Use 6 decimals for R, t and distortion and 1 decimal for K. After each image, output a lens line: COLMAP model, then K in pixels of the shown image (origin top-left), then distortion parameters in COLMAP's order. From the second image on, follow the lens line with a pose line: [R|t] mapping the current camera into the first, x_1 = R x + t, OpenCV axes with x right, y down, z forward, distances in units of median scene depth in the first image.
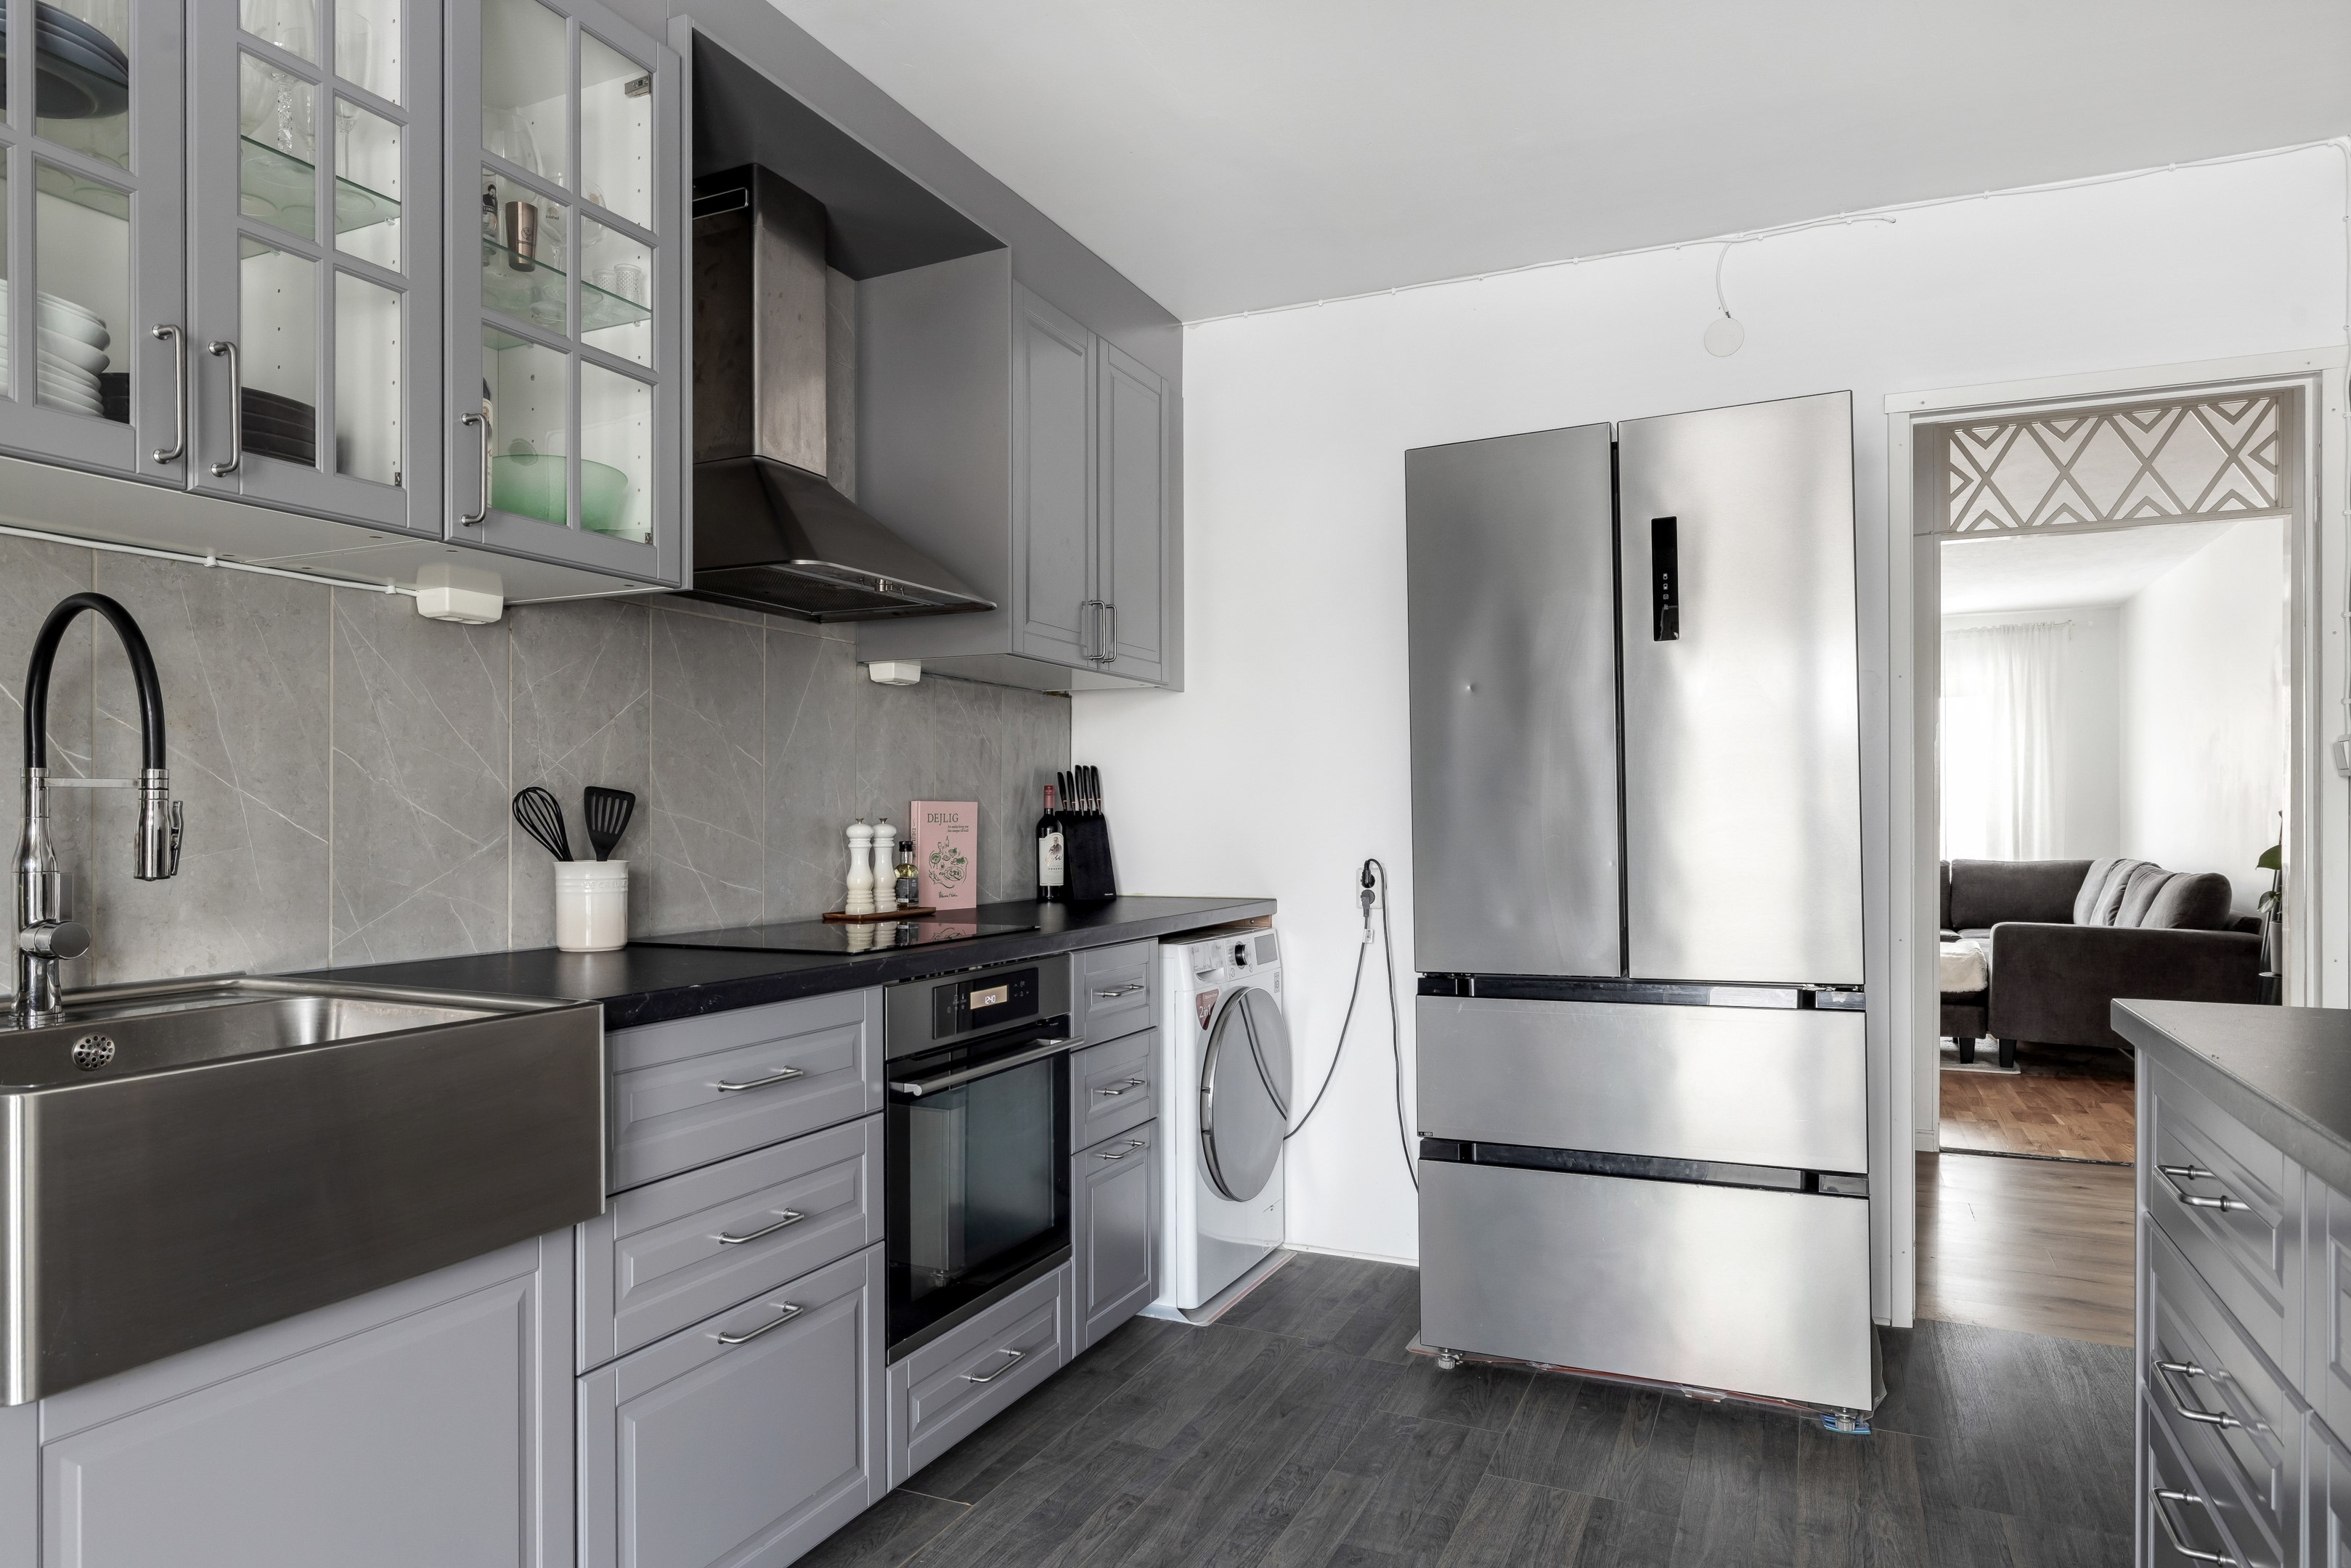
lens RADIAL K [[1430.1, 0, 1184.7], [0, 1430.1, 813.8], [0, 0, 1]] dist [-0.004778, -0.000089]
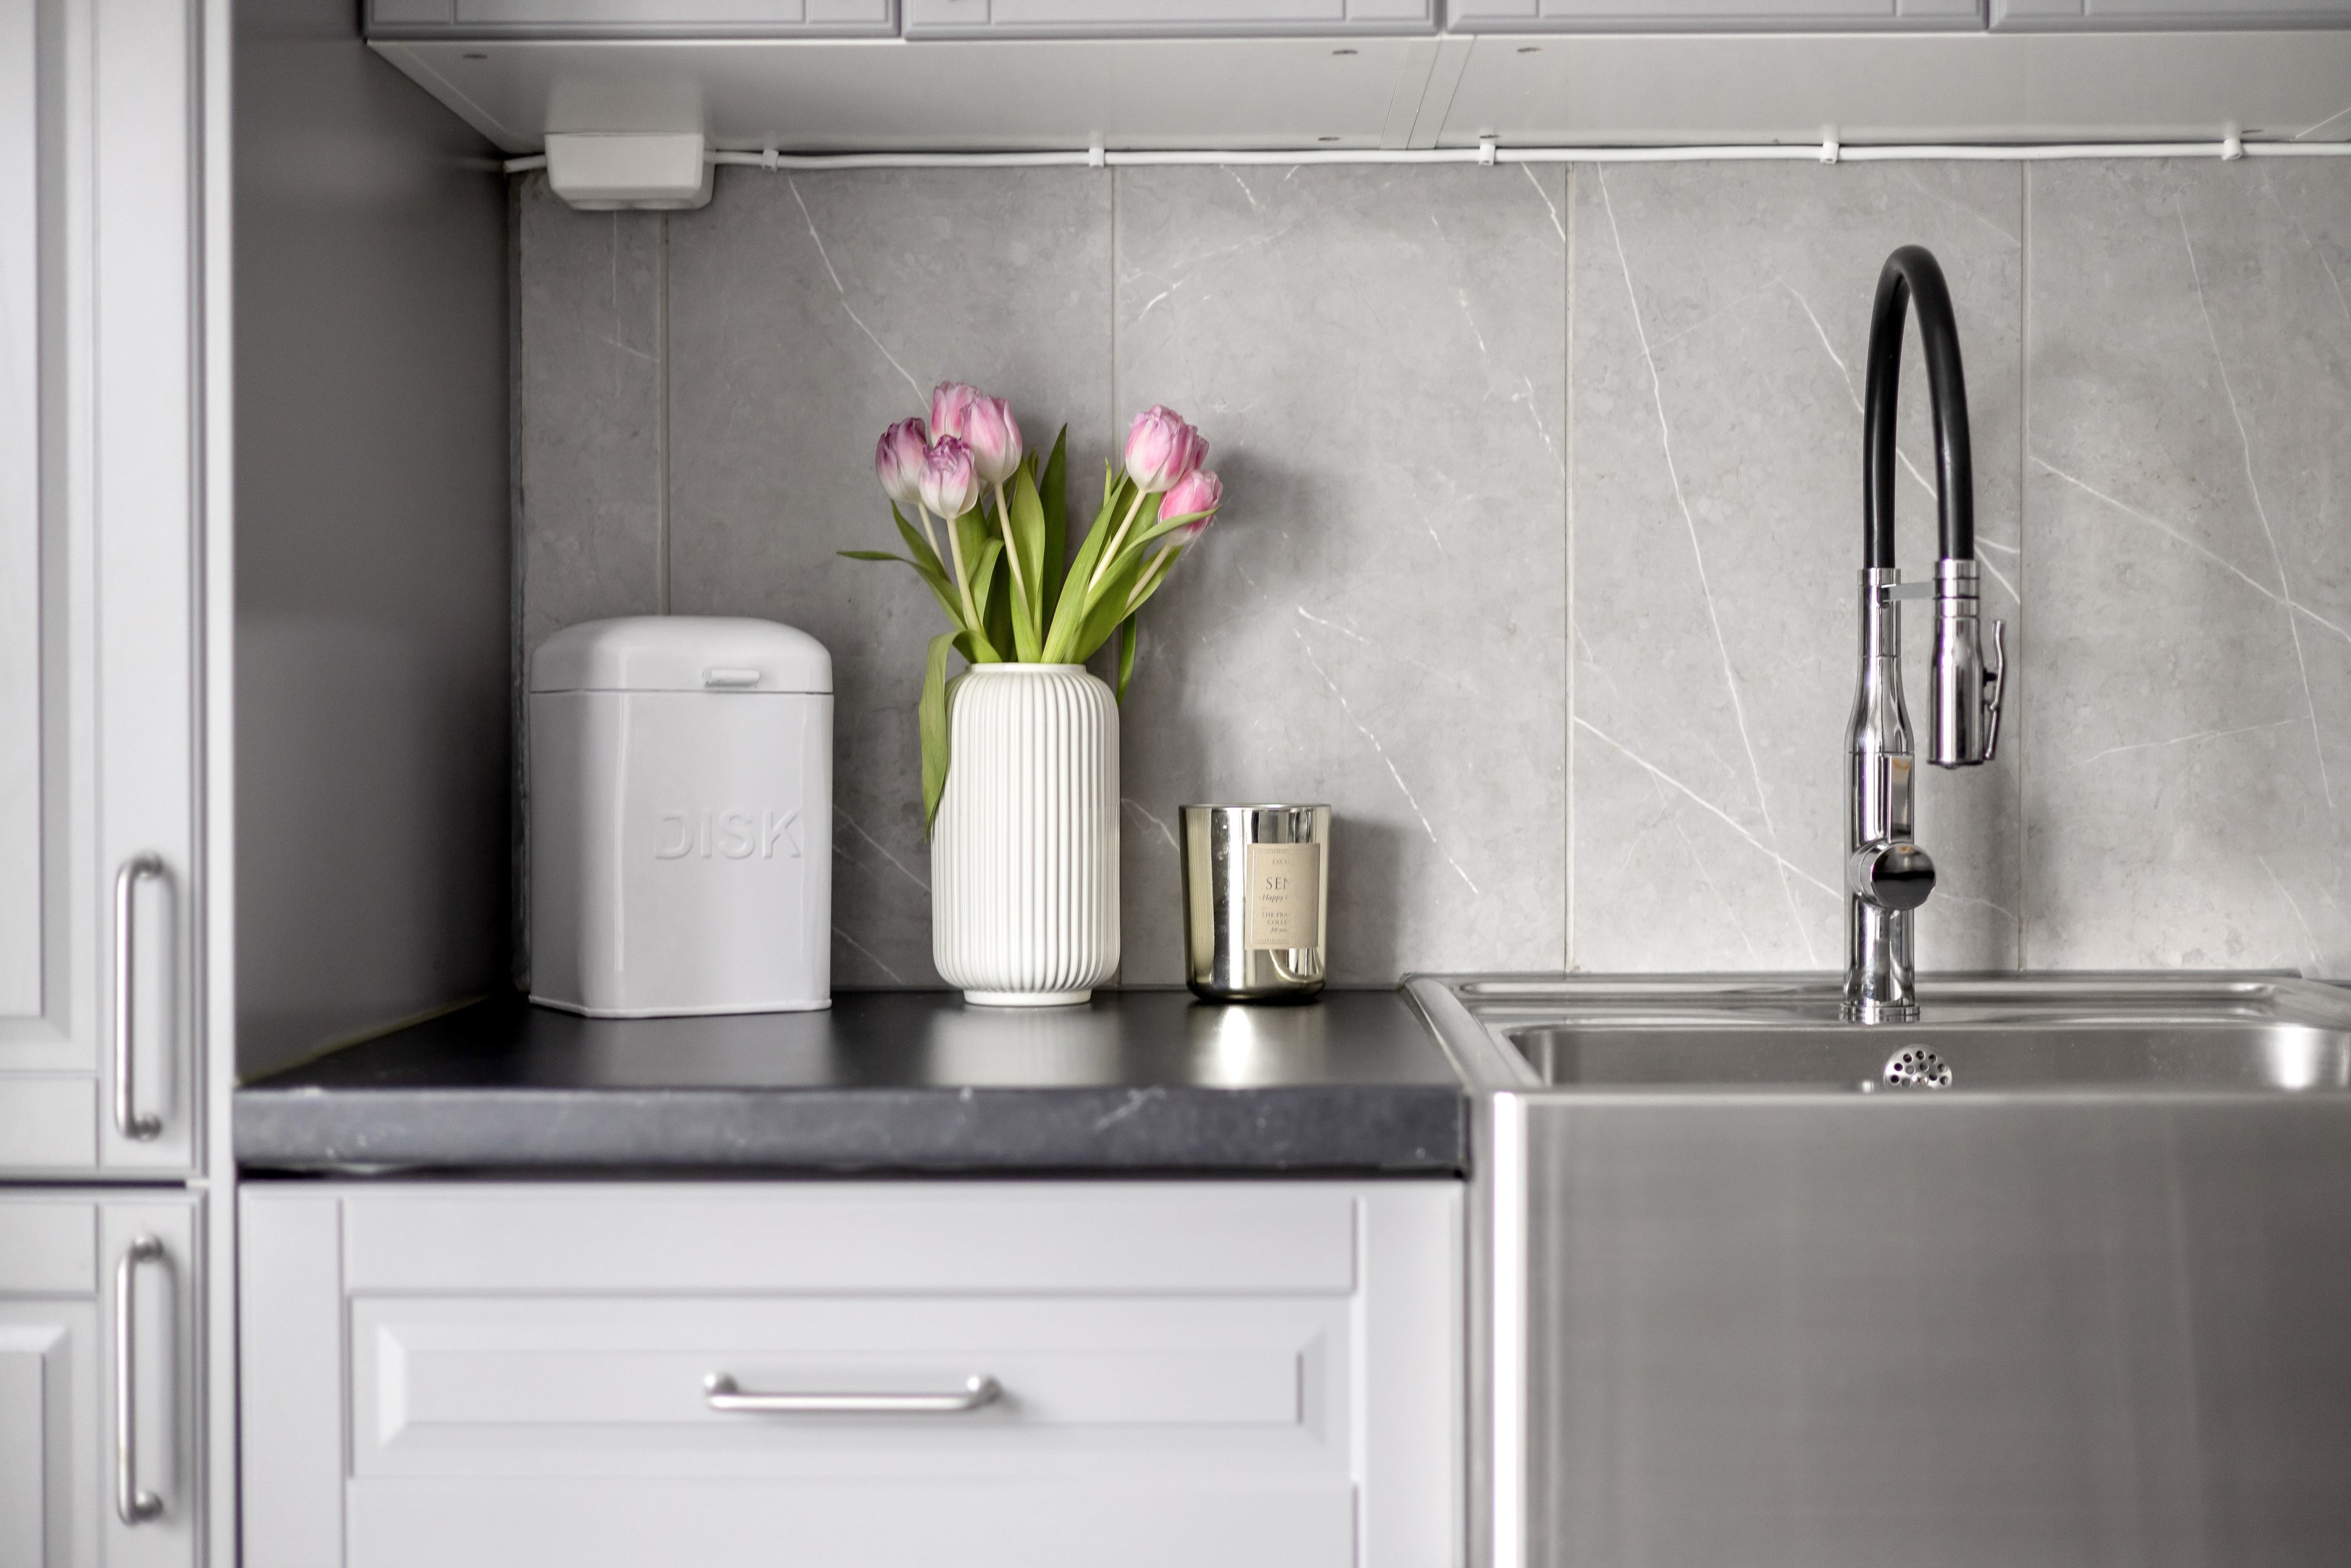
lens RADIAL K [[3230.1, 0, 1163.5], [0, 3230.1, 797.7], [0, 0, 1]] dist [-0.008260, 0.000000]
pose [[0.387233, 0.025241, -0.921636, 0.238277], [0.003705, 0.999575, 0.028932, 0.018413], [0.921974, -0.014618, 0.386975, 0.223304]]
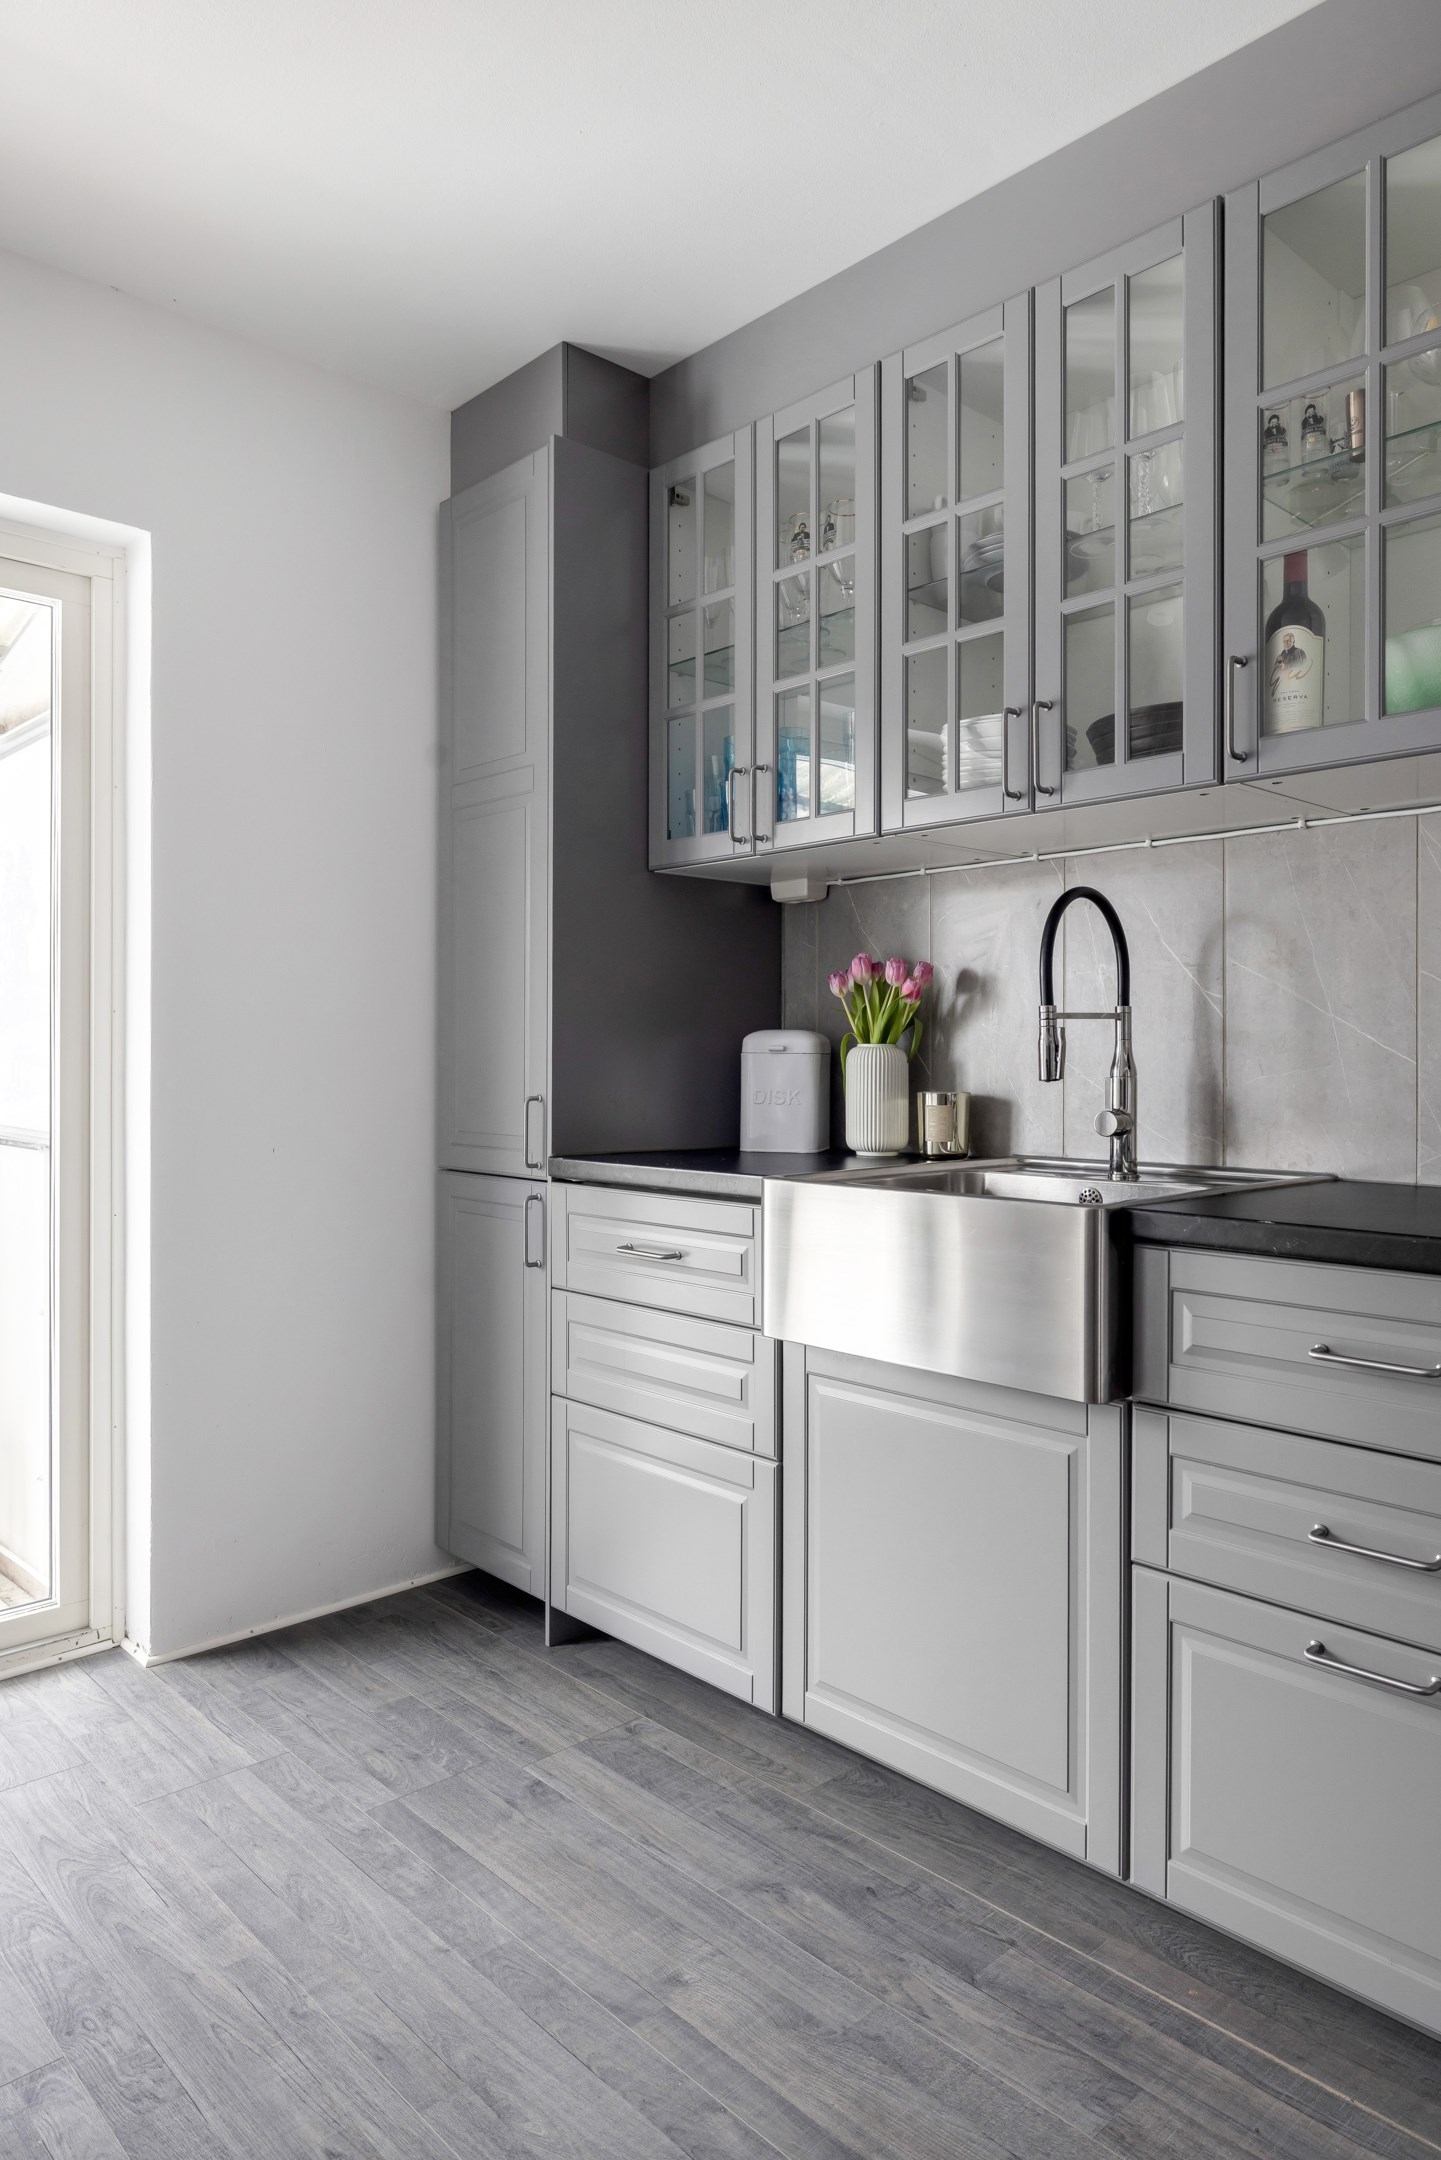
lens RADIAL K [[1375.8, 0, 714.6], [0, 1375.8, 1058.9], [0, 0, 1]] dist [-0.006223, 0.003311]
pose [[-0.388296, 0.003238, -0.921529, 0.600684], [0.002973, 0.999993, 0.002261, 0.015718], [0.921530, -0.001862, -0.388303, 1.054329]]
